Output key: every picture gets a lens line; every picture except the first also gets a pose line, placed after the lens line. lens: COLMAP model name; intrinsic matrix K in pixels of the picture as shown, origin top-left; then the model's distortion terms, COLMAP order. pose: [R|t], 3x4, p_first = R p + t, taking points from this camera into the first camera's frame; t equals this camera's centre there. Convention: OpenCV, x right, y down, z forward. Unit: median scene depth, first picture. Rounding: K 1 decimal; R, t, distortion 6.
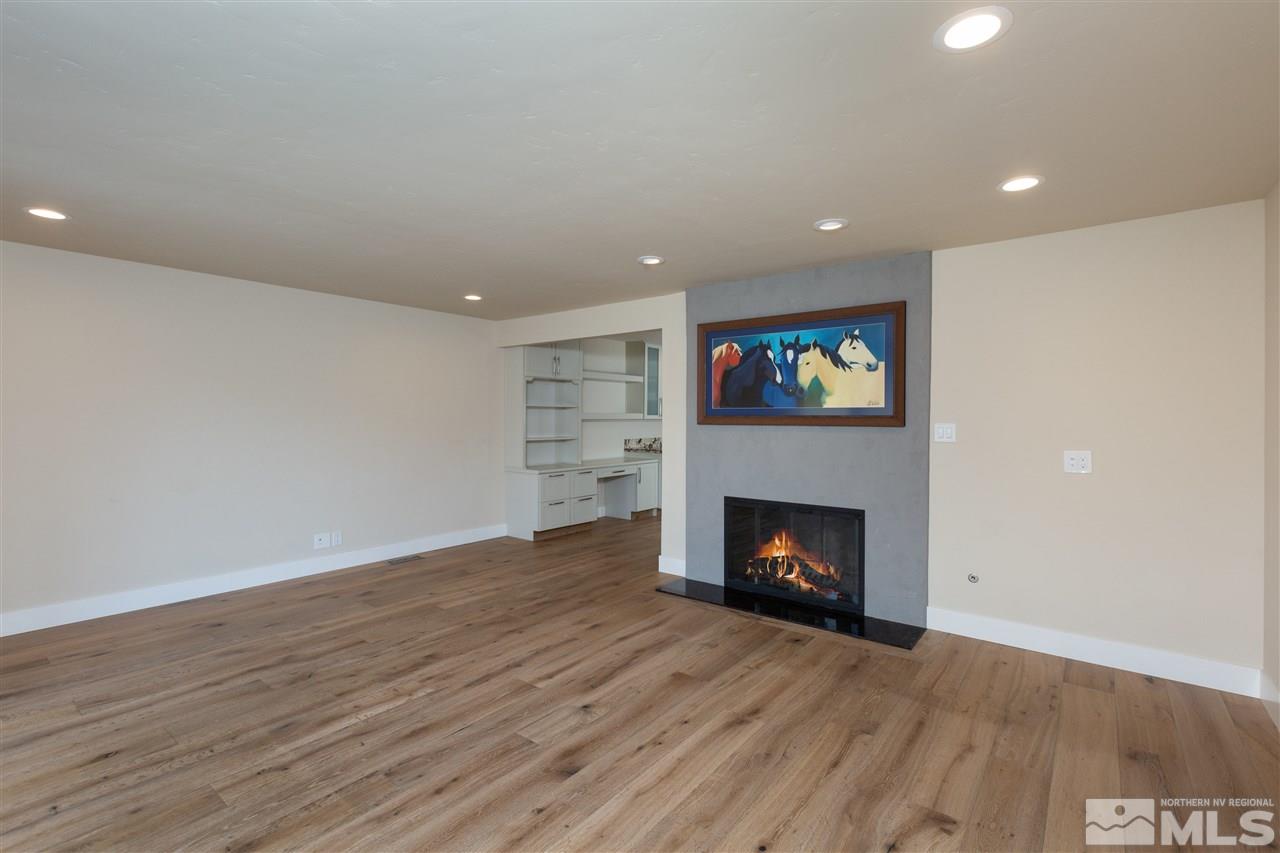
lens RADIAL K [[569.2, 0, 629.3], [0, 569.2, 429.8], [0, 0, 1]] dist [-0.001338, 0.000022]
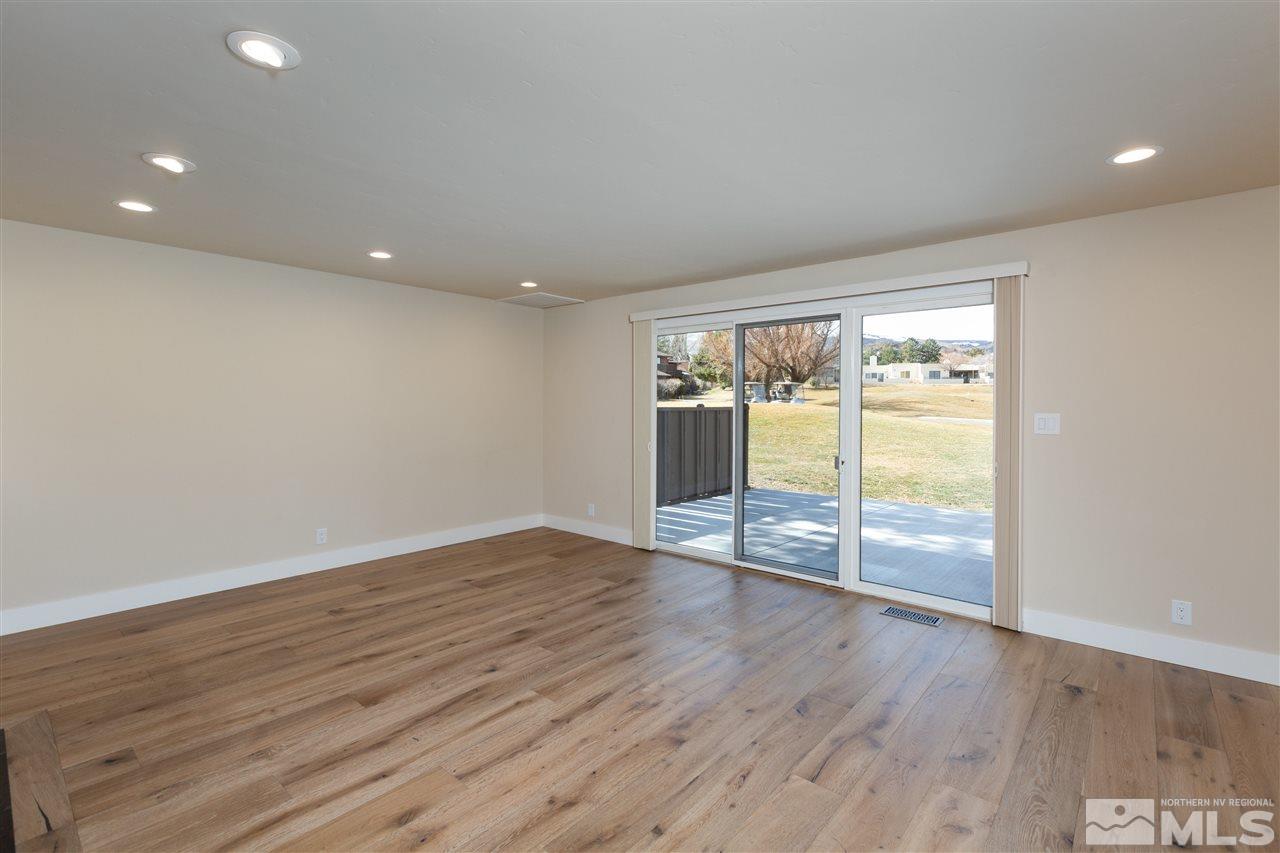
lens RADIAL K [[581.5, 0, 635.9], [0, 581.5, 420.7], [0, 0, 1]] dist [0.002210, 0.000381]
pose [[-0.999025, -0.008277, 0.043363, -0.280754], [-0.006070, 0.998691, 0.050783, -0.034641], [-0.043726, 0.050470, -0.997768, 1.476083]]
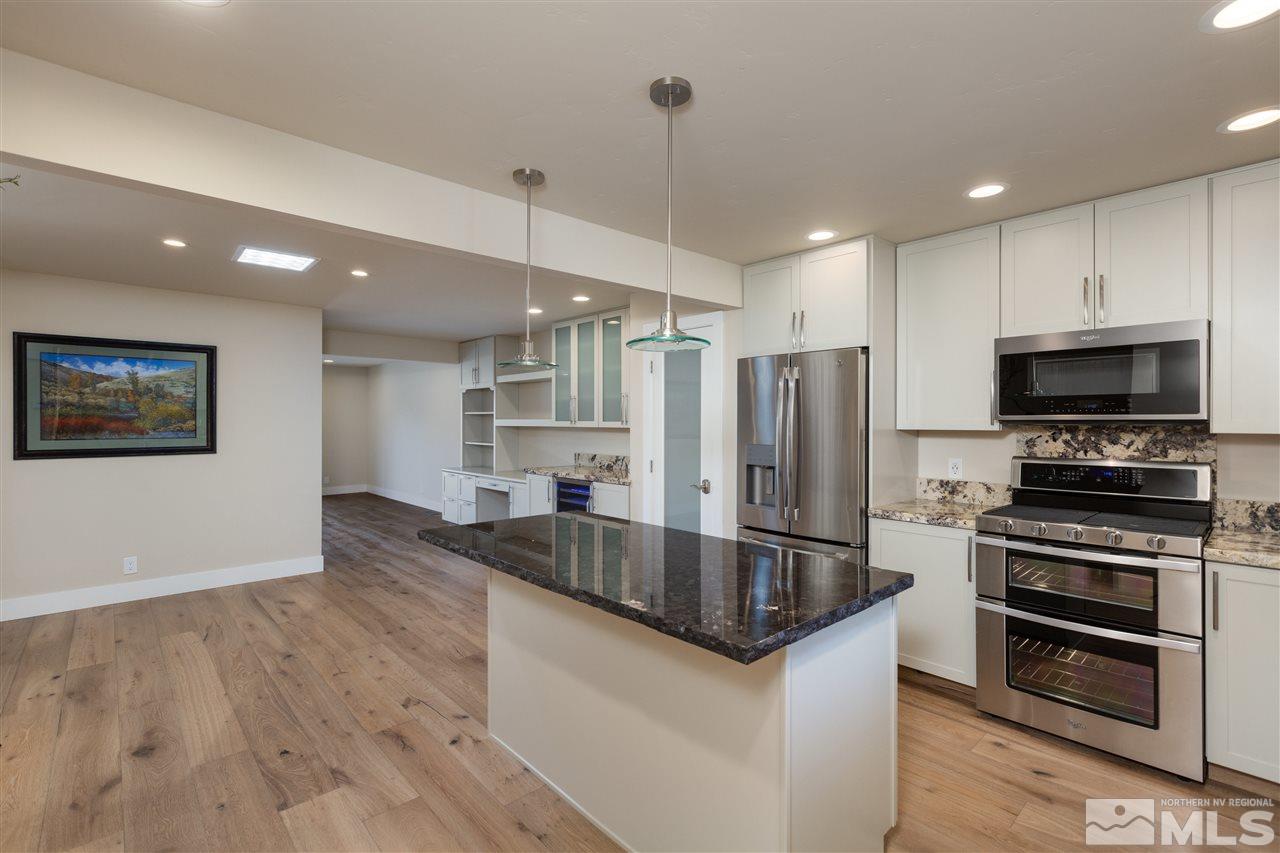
lens RADIAL K [[595.7, 0, 642.9], [0, 595.7, 420.2], [0, 0, 1]] dist [0.002092, -0.000038]
pose [[-0.158374, -0.005861, -0.987362, 1.682949], [-0.023374, 0.999724, -0.002185, -0.061467], [0.987102, 0.022733, -0.158467, 2.671711]]
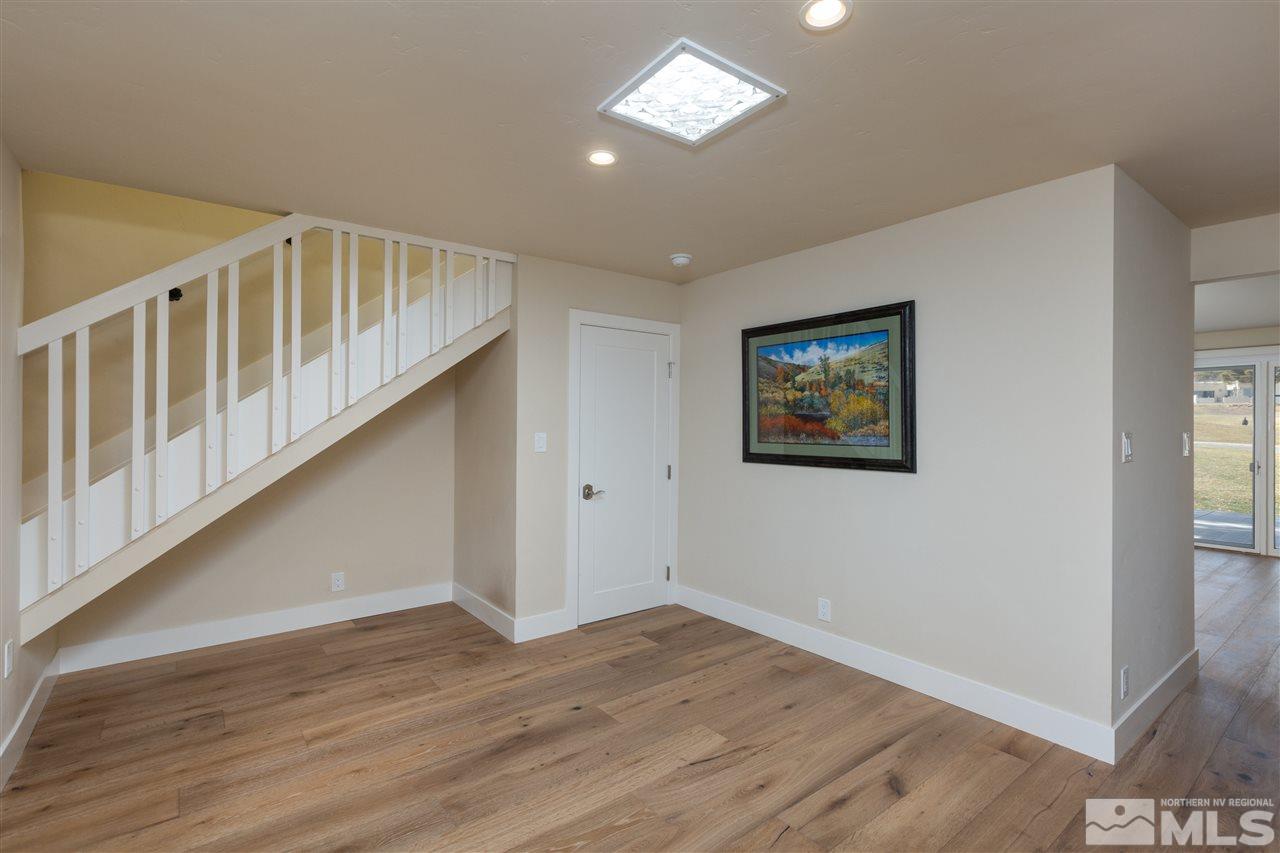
lens RADIAL K [[575.5, 0, 627.0], [0, 575.5, 424.9], [0, 0, 1]] dist [0.004573, 0.000498]
pose [[-0.967326, -0.007716, 0.253418, 0.676172], [-0.002299, 0.999763, 0.021664, -0.050997], [-0.253525, 0.020373, -0.967114, 2.384450]]
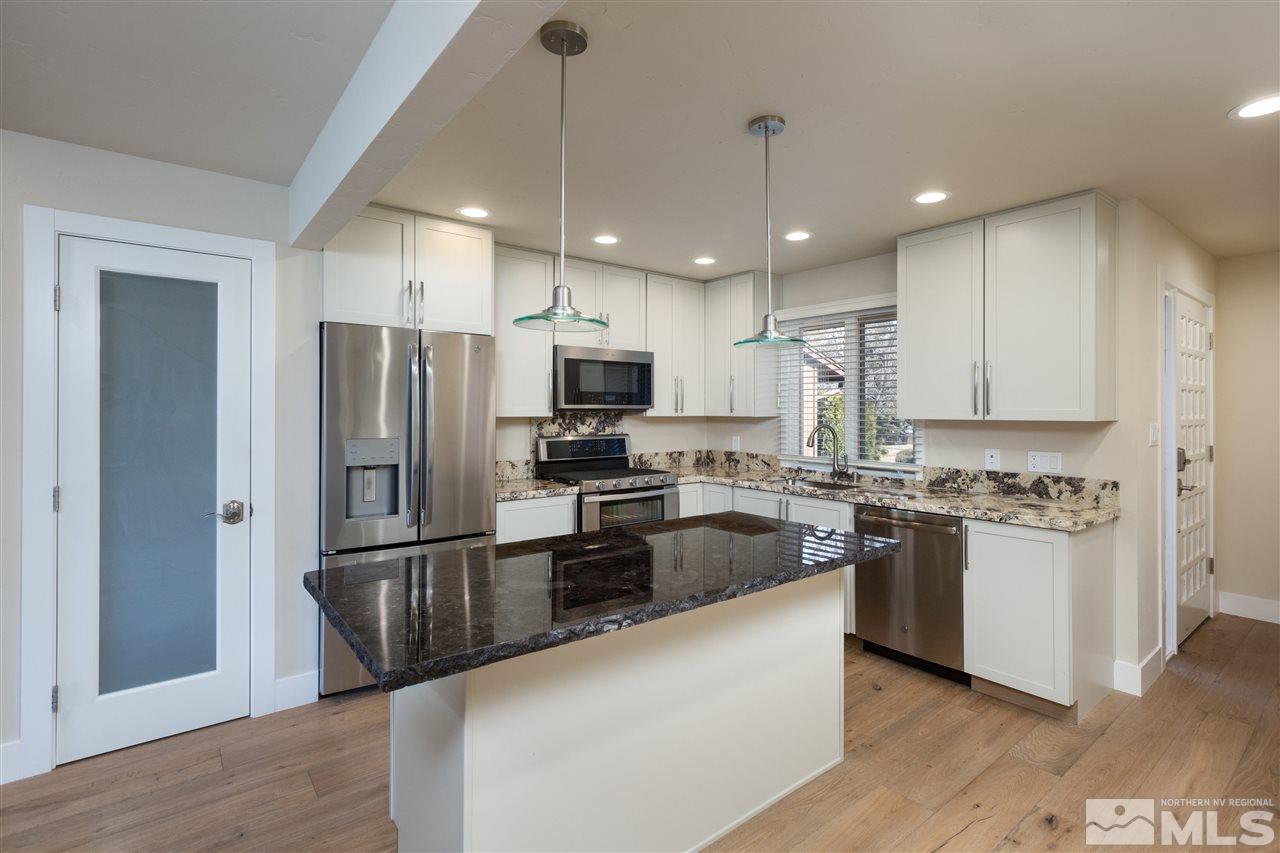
lens RADIAL K [[597.6, 0, 658.3], [0, 597.6, 411.6], [0, 0, 1]] dist [-0.015972, 0.000017]
pose [[0.975713, -0.001312, -0.219051, 1.192535], [-0.003199, 0.999790, -0.020236, -0.048398], [0.219031, 0.020445, 0.975504, 2.019255]]
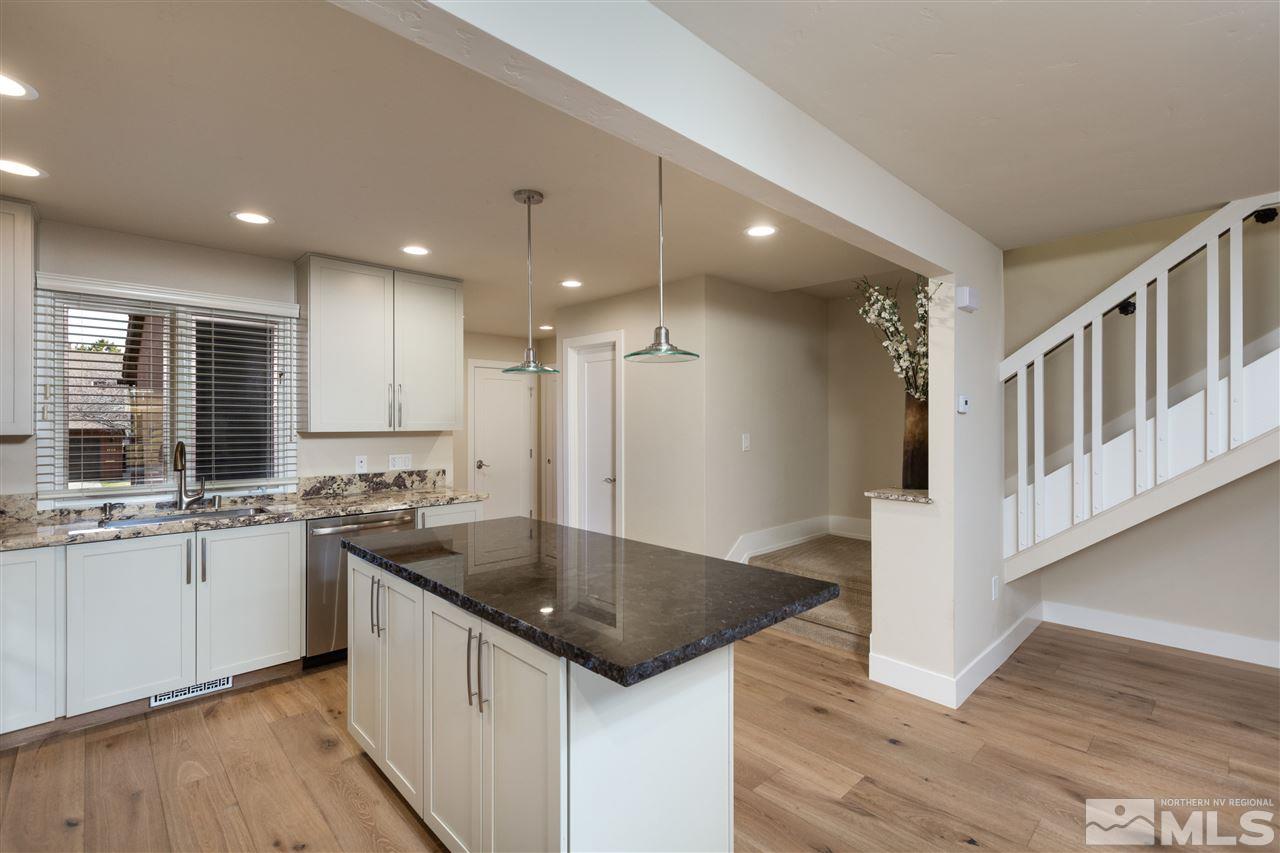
lens RADIAL K [[589.1, 0, 638.6], [0, 589.1, 420.6], [0, 0, 1]] dist [0.002057, 0.000387]
pose [[0.142002, -0.001765, 0.989865, 0.472046], [0.023547, 0.999721, -0.001595, -0.061538], [-0.989586, 0.023535, 0.142004, 2.374562]]
